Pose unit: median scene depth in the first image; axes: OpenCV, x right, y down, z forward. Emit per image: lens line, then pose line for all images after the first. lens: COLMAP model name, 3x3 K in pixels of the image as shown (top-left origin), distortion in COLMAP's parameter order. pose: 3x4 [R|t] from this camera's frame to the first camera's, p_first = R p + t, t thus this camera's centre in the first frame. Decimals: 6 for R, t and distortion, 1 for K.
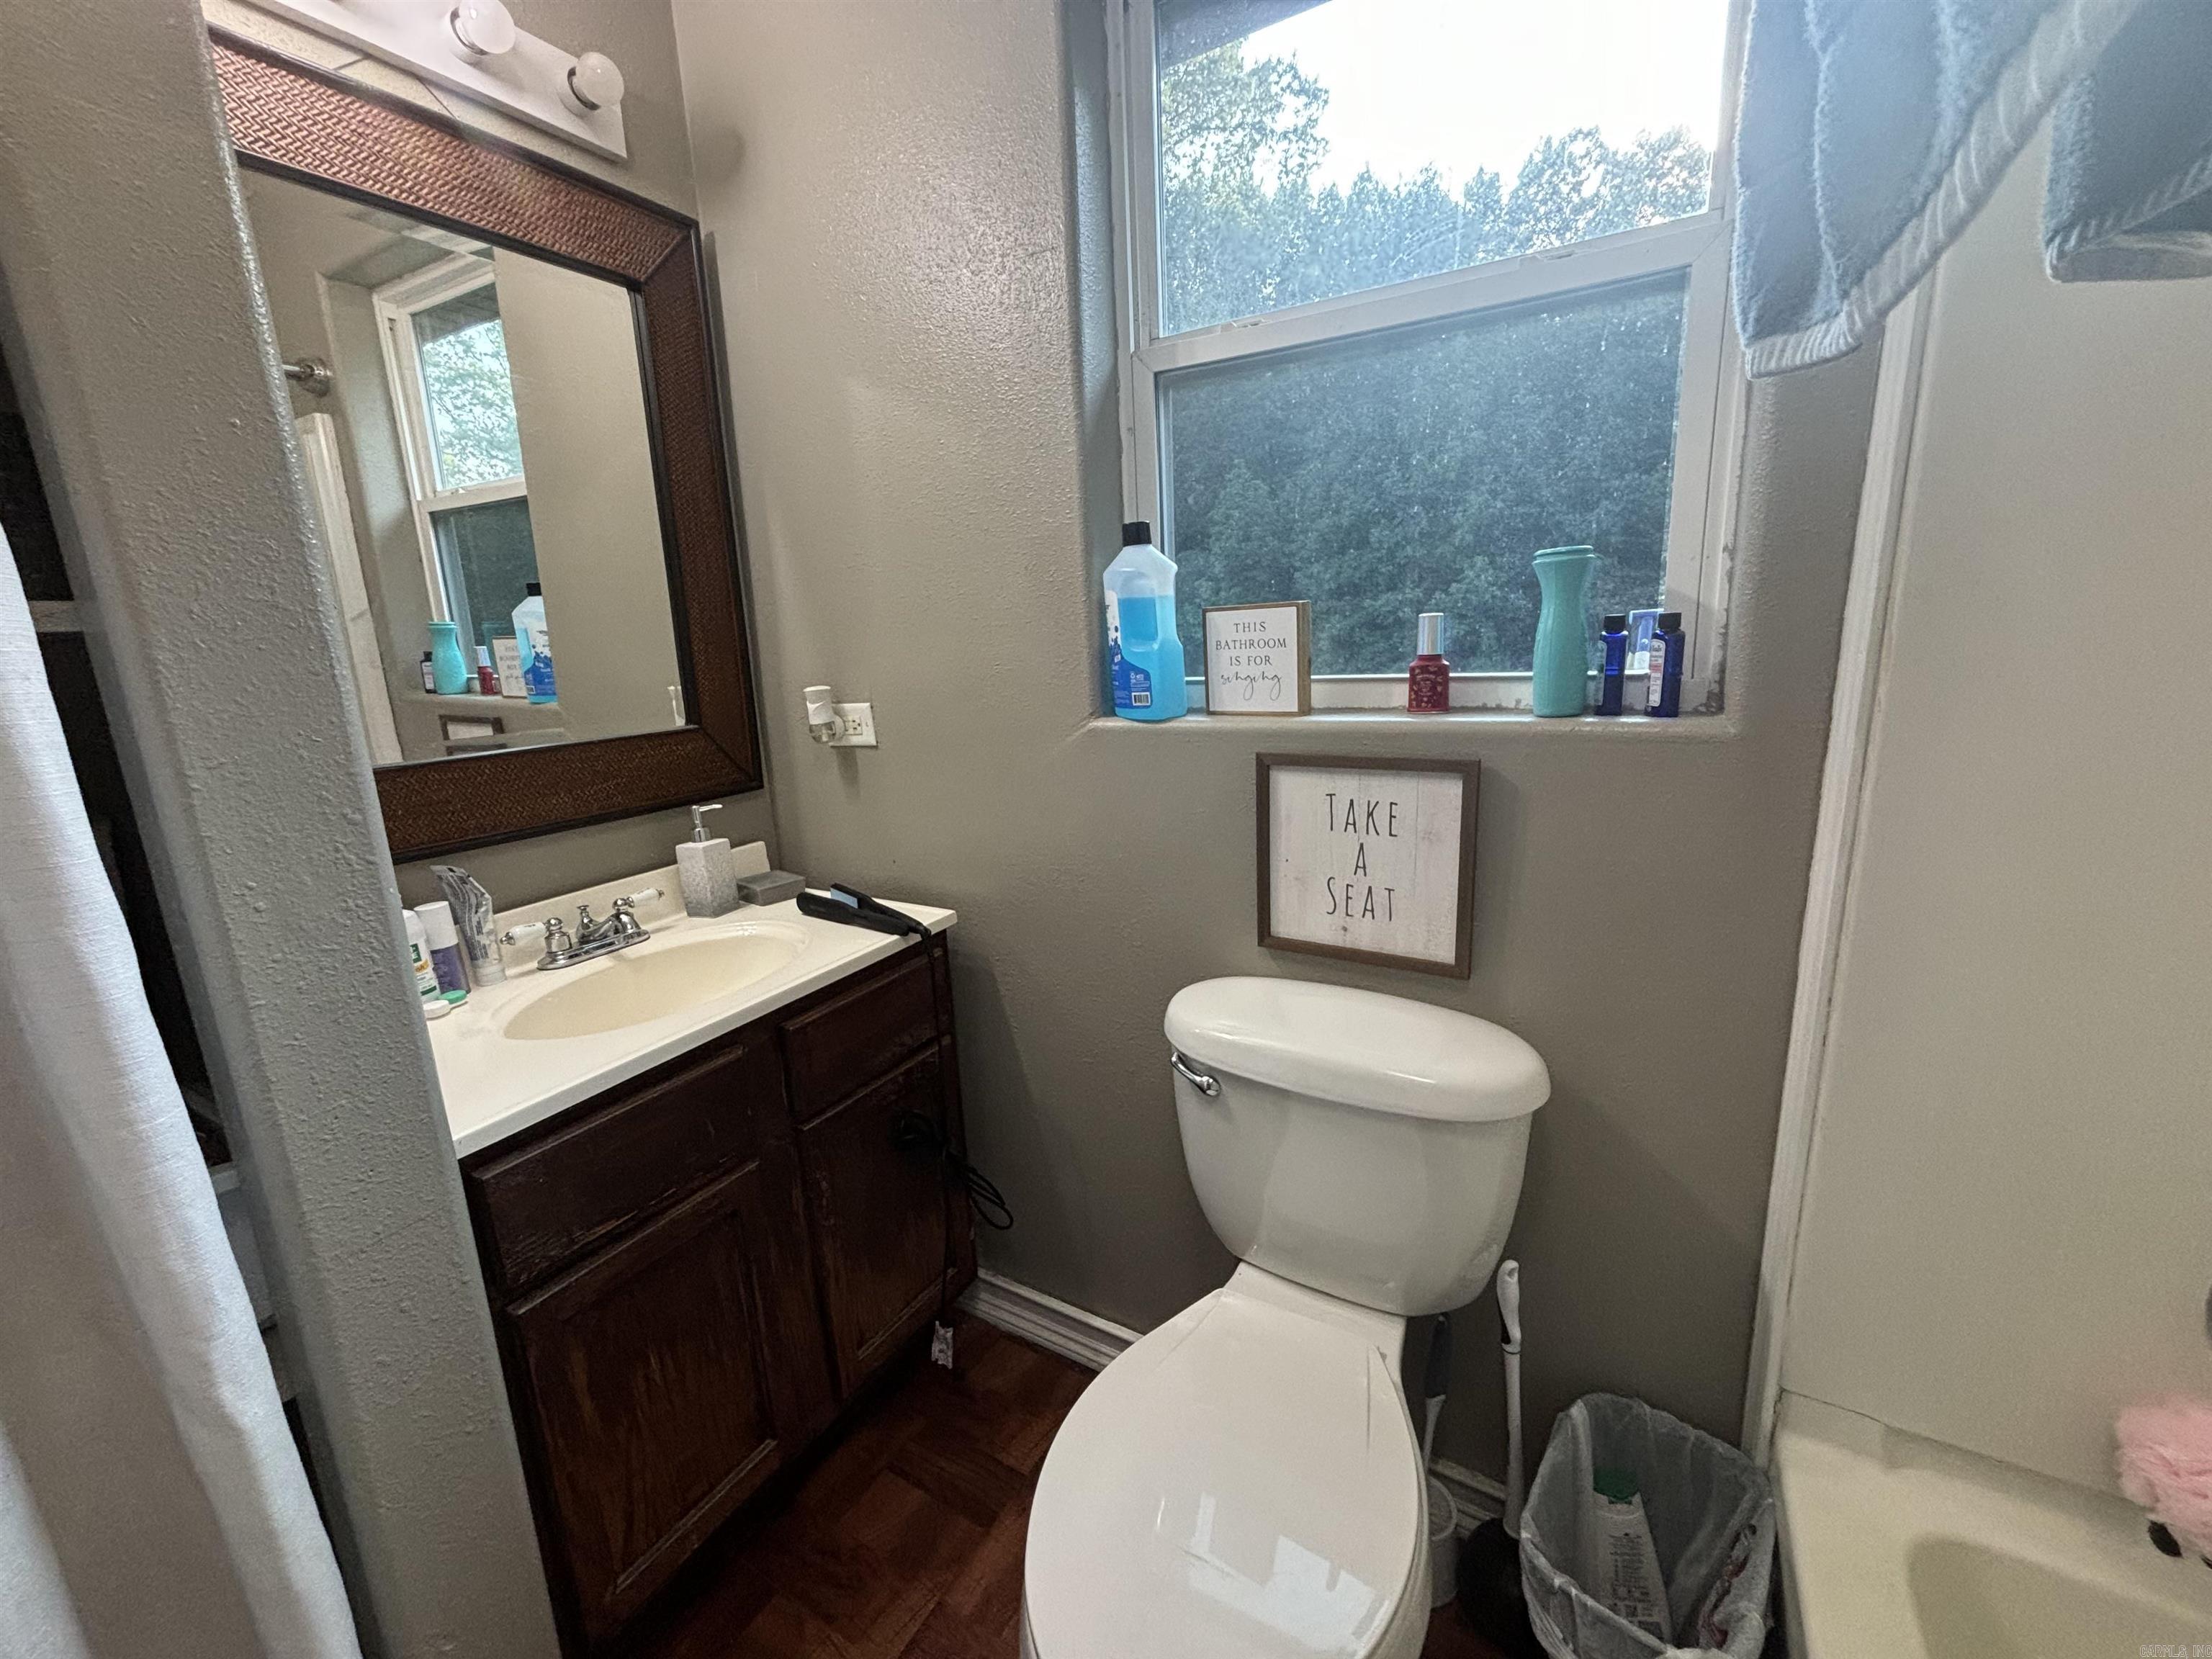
lens RADIAL K [[890.5, 0, 1098.2], [0, 890.5, 832.4], [0, 0, 1]] dist [0.021677, -0.000488]
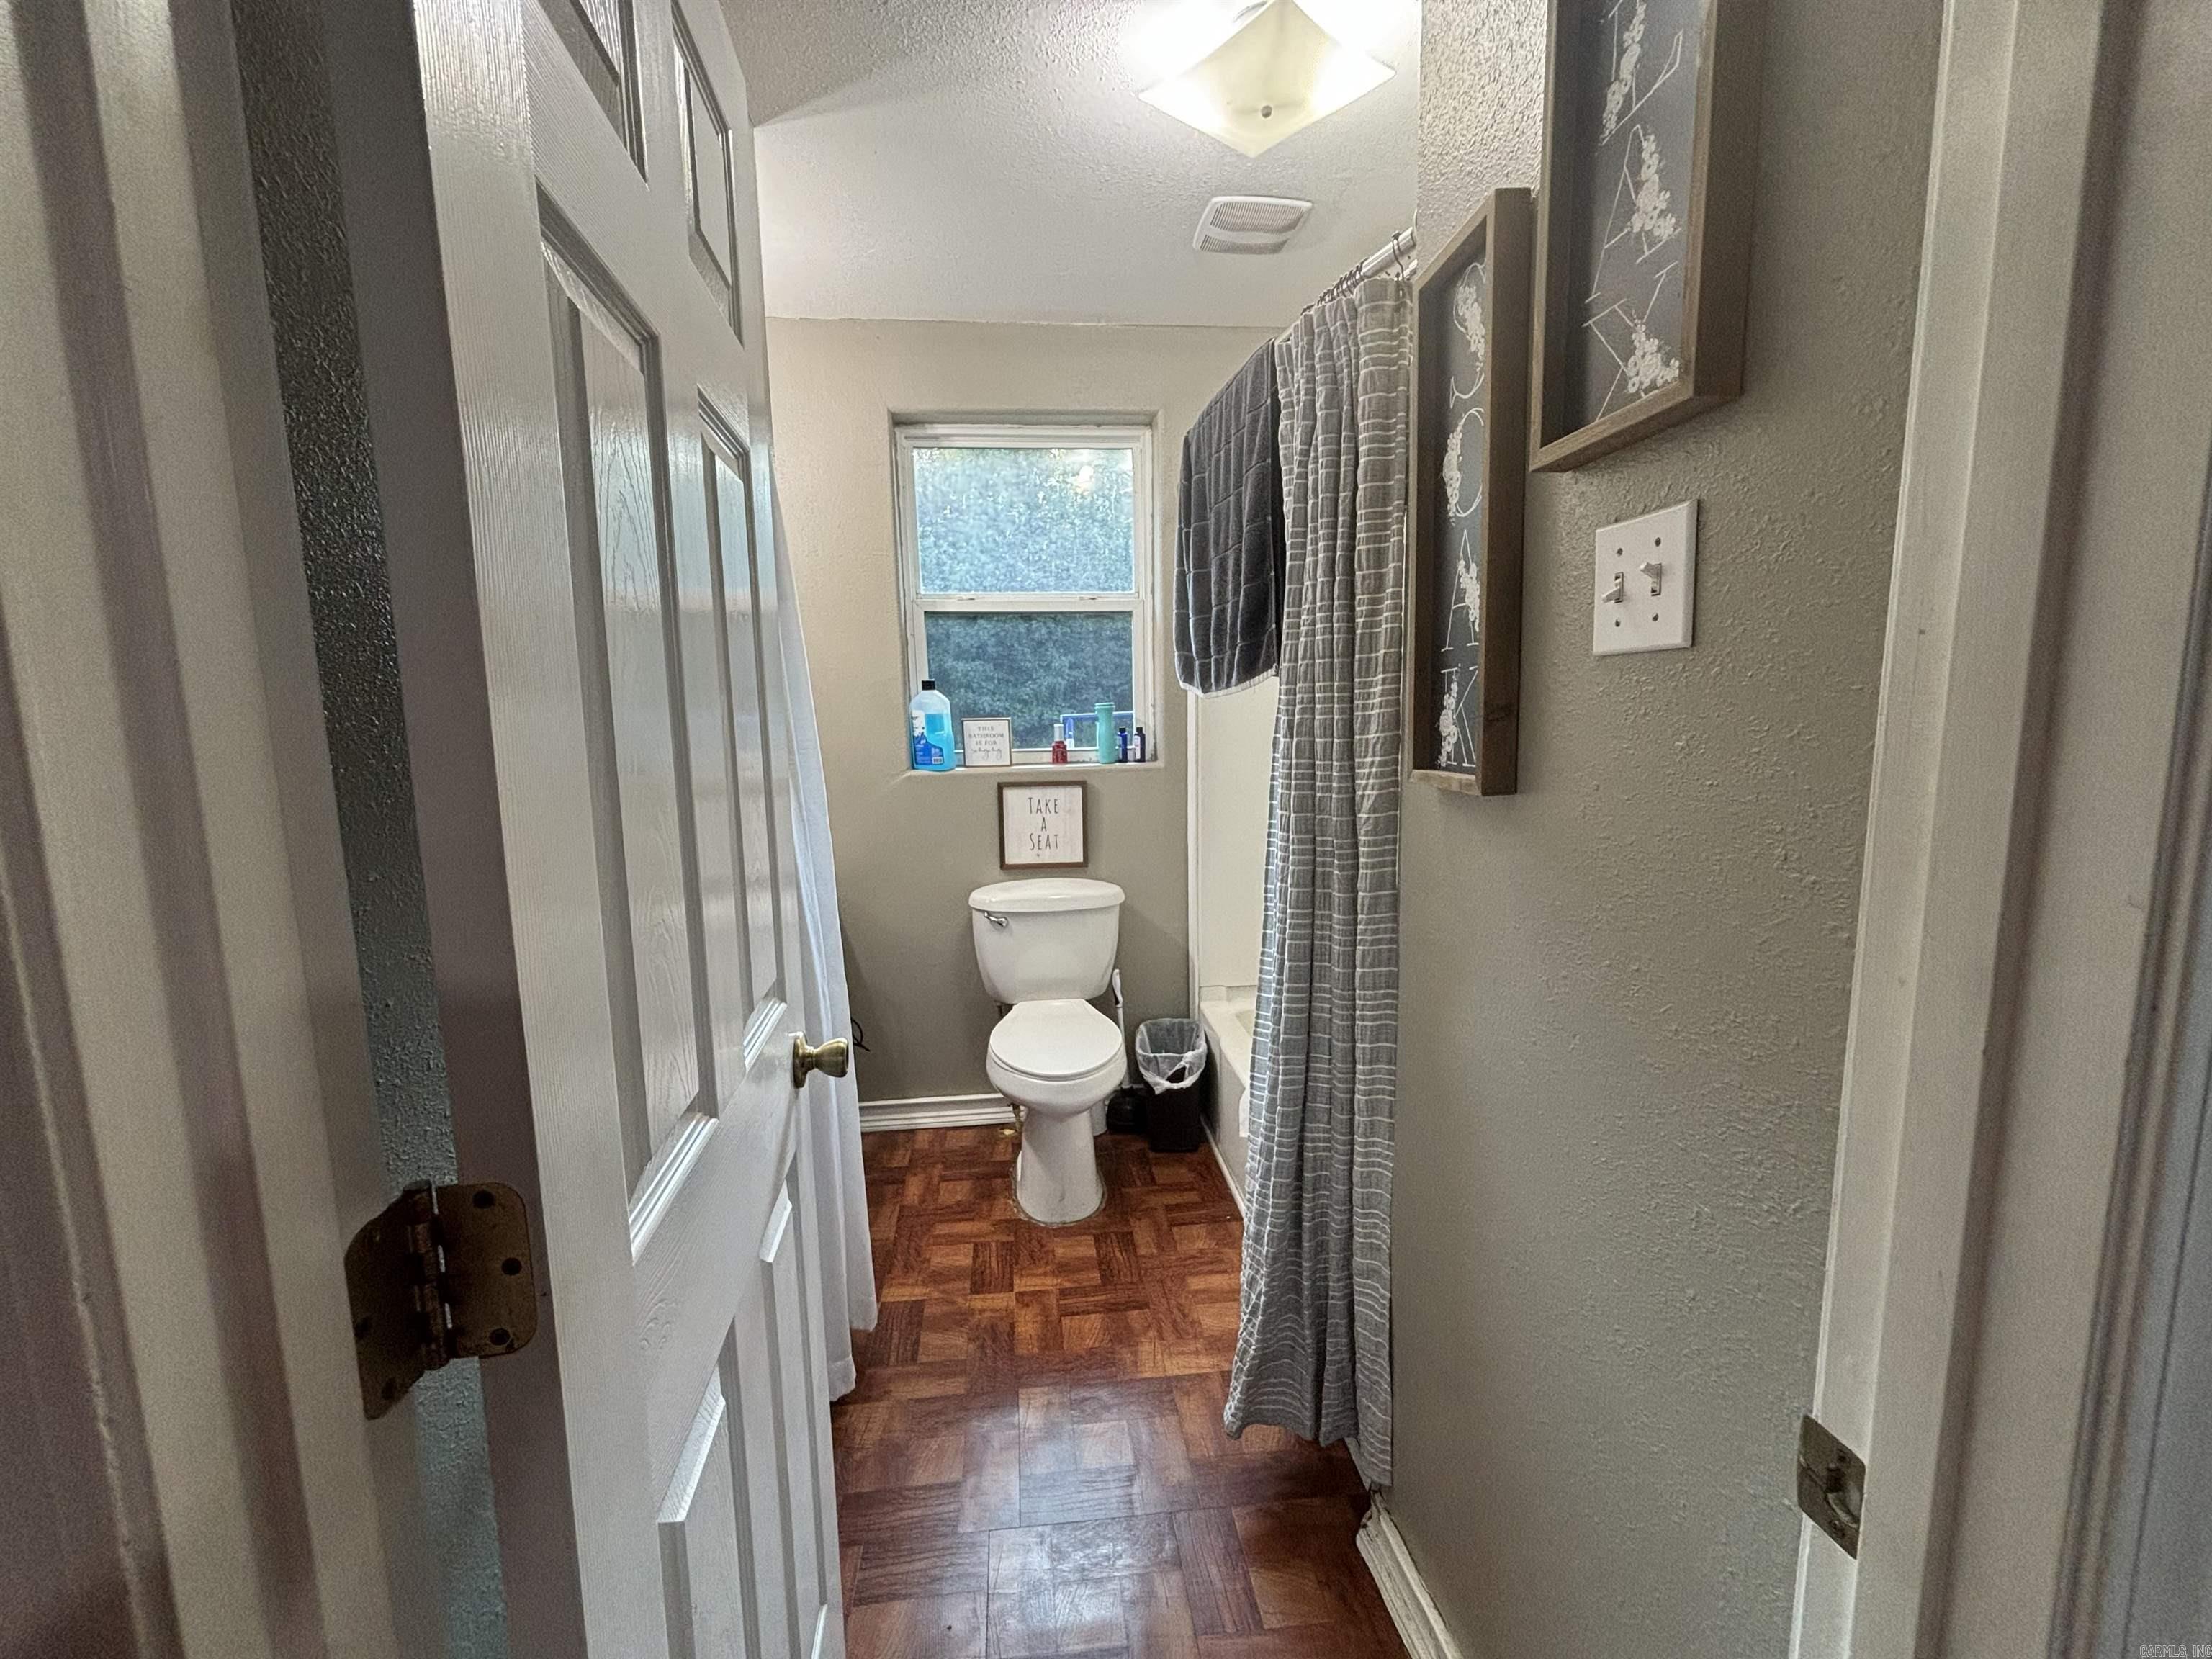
lens RADIAL K [[890.5, 0, 1098.2], [0, 890.5, 832.4], [0, 0, 1]] dist [0.021677, -0.000488]
pose [[0.817366, -0.049679, 0.573973, -0.973802], [0.113388, 0.990661, -0.075725, 0.253311], [-0.564851, 0.126977, 0.815365, -1.046858]]
